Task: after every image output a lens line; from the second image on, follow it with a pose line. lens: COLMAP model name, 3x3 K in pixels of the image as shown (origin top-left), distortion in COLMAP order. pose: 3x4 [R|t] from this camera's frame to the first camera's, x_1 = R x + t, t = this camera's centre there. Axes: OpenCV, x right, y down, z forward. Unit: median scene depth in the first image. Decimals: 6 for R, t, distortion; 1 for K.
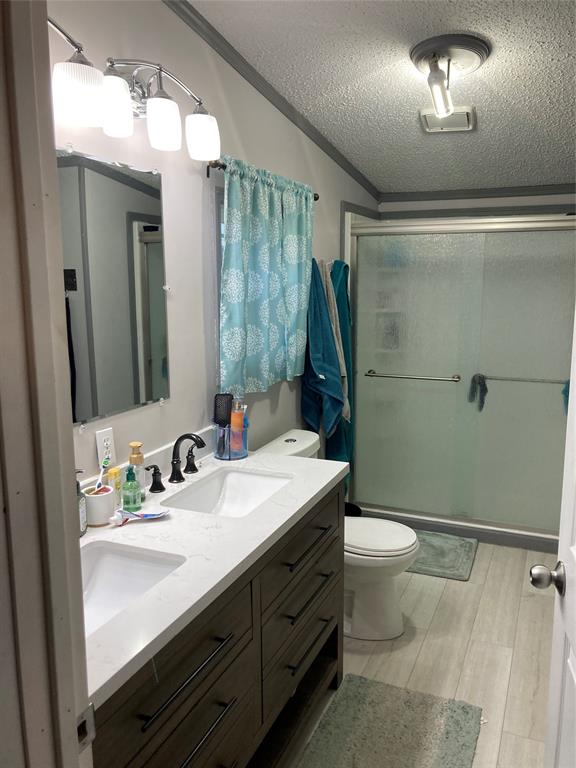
lens RADIAL K [[627.5, 0, 288.0], [0, 627.5, 384.0], [0, 0, 1]] dist [-0.007014, -0.014621]
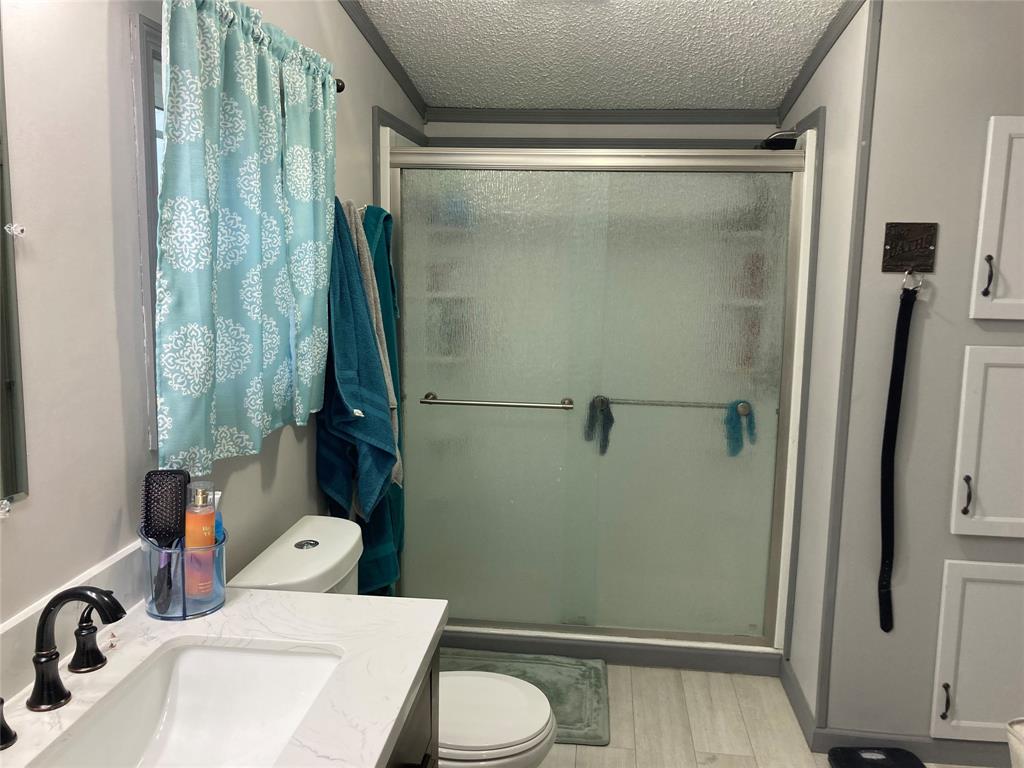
lens RADIAL K [[836.6, 0, 514.1], [0, 836.6, 369.3], [0, 0, 1]] dist [-0.007014, -0.014621]
pose [[0.954532, -0.017217, 0.297612, -0.035913], [0.026167, 0.999316, -0.026114, -0.030497], [-0.296959, 0.032714, 0.954330, 0.302118]]
